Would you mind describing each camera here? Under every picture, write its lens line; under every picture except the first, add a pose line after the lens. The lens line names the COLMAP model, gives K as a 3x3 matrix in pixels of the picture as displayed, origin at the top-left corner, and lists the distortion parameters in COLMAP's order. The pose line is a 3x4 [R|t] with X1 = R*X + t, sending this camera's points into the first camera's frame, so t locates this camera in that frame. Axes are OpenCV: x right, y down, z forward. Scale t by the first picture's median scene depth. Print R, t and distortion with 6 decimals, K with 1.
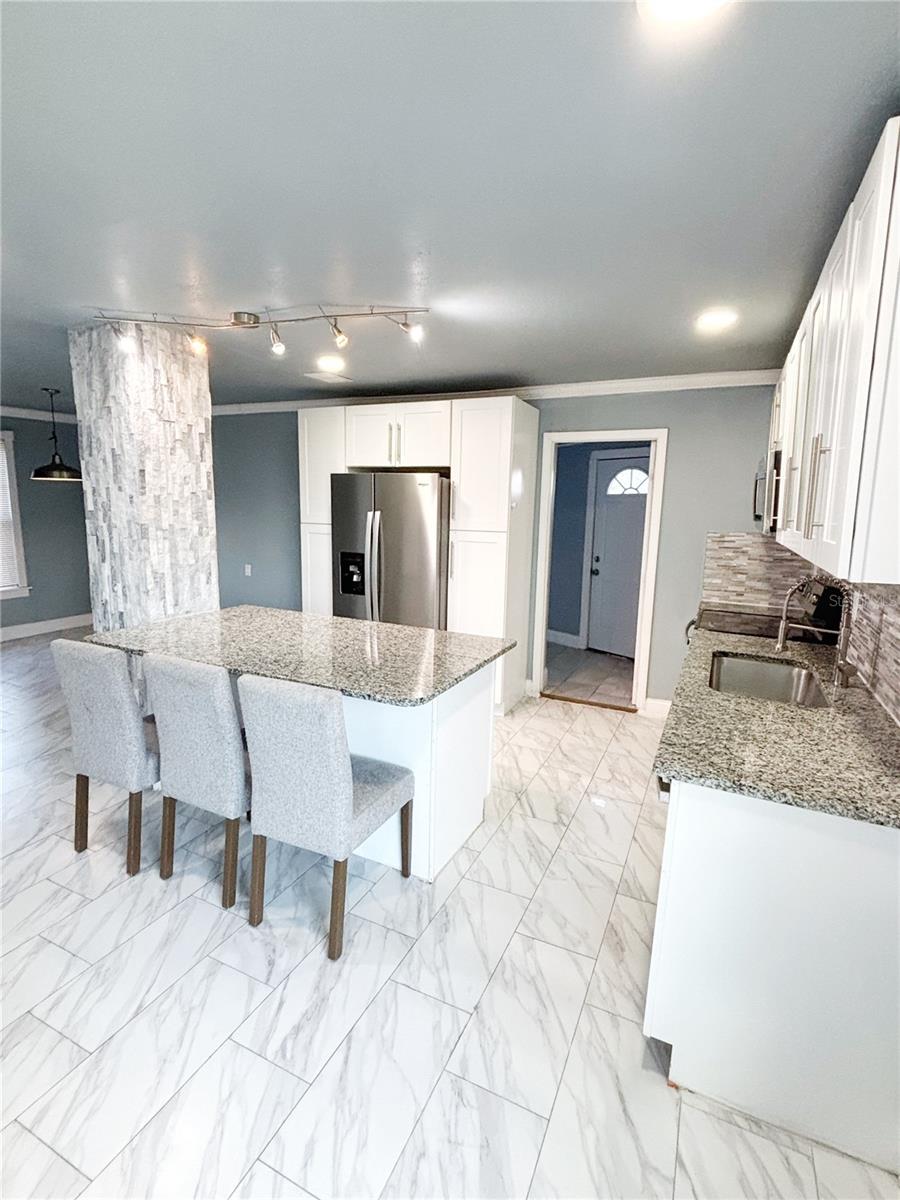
lens RADIAL K [[581.4, 0, 449.5], [0, 581.4, 600.0], [0, 0, 1]] dist [0.002167, 0.000379]
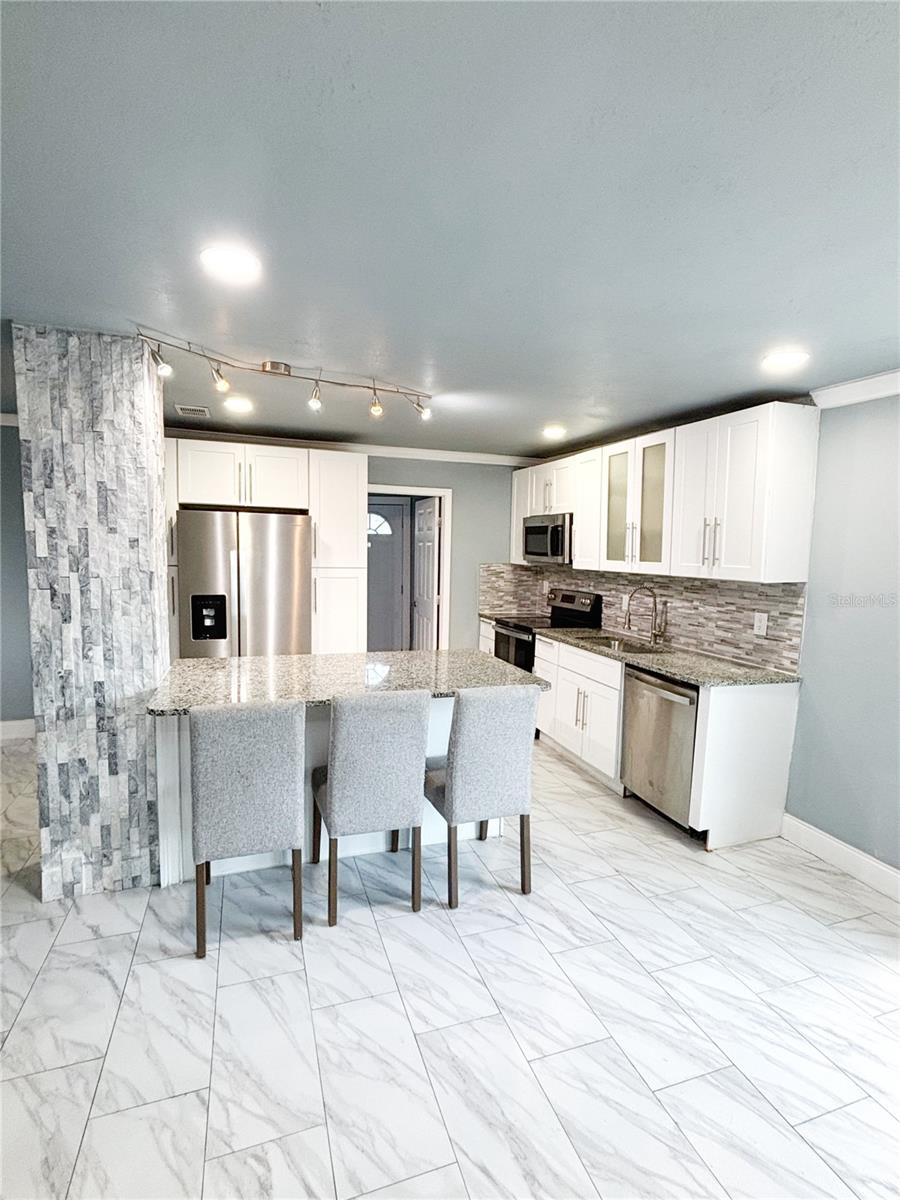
lens RADIAL K [[579.1, 0, 450.5], [0, 579.1, 600.9], [0, 0, 1]] dist [0.000115, -0.000618]
pose [[0.710085, -0.071261, 0.700500, -0.803846], [0.108151, 0.994098, -0.008502, -0.032869], [-0.695760, 0.081797, 0.713602, 0.087926]]
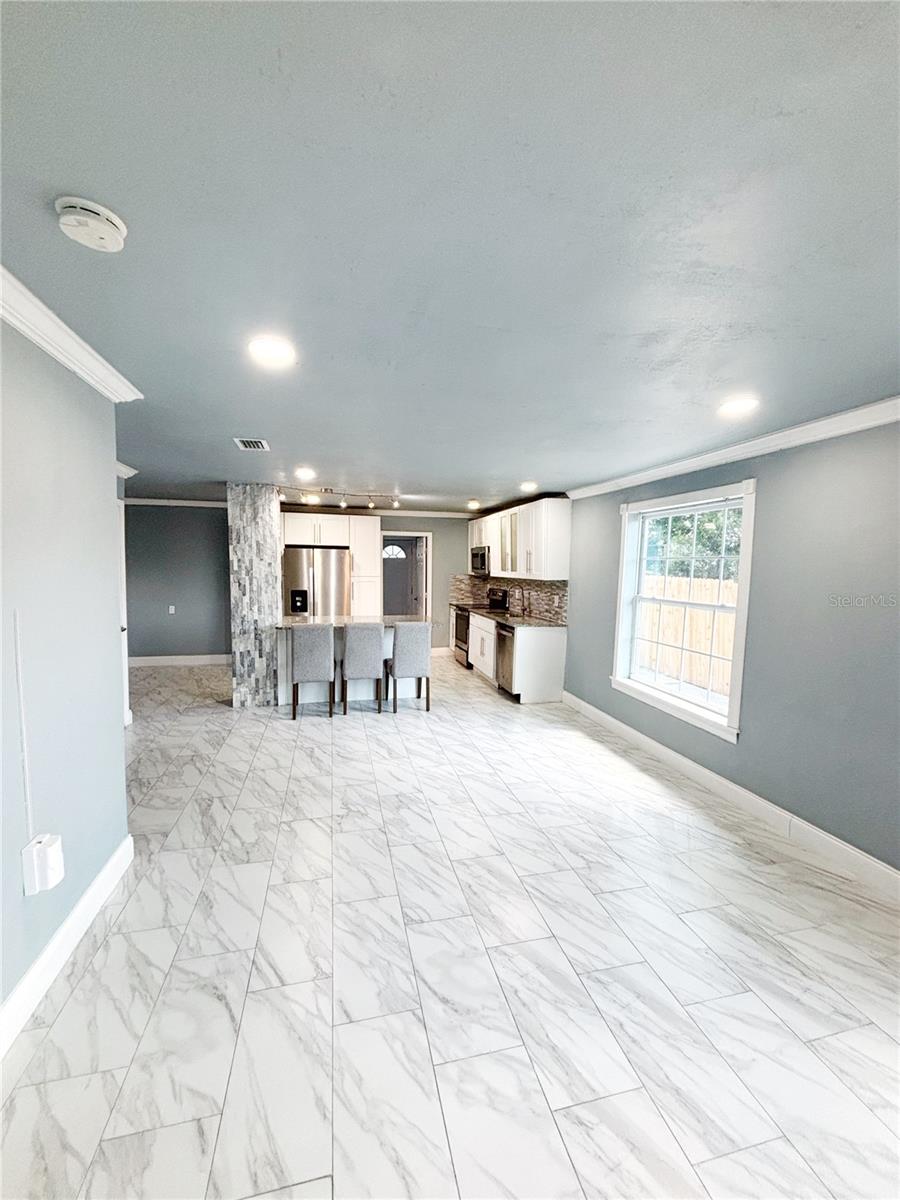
lens RADIAL K [[480.3, 0, 448.2], [0, 480.3, 600.1], [0, 0, 1]] dist [0.063686, 0.000118]
pose [[0.775191, -0.058613, 0.629002, -1.148202], [0.107274, 0.993439, -0.039634, 0.094848], [-0.622552, 0.098199, 0.776393, -0.761029]]
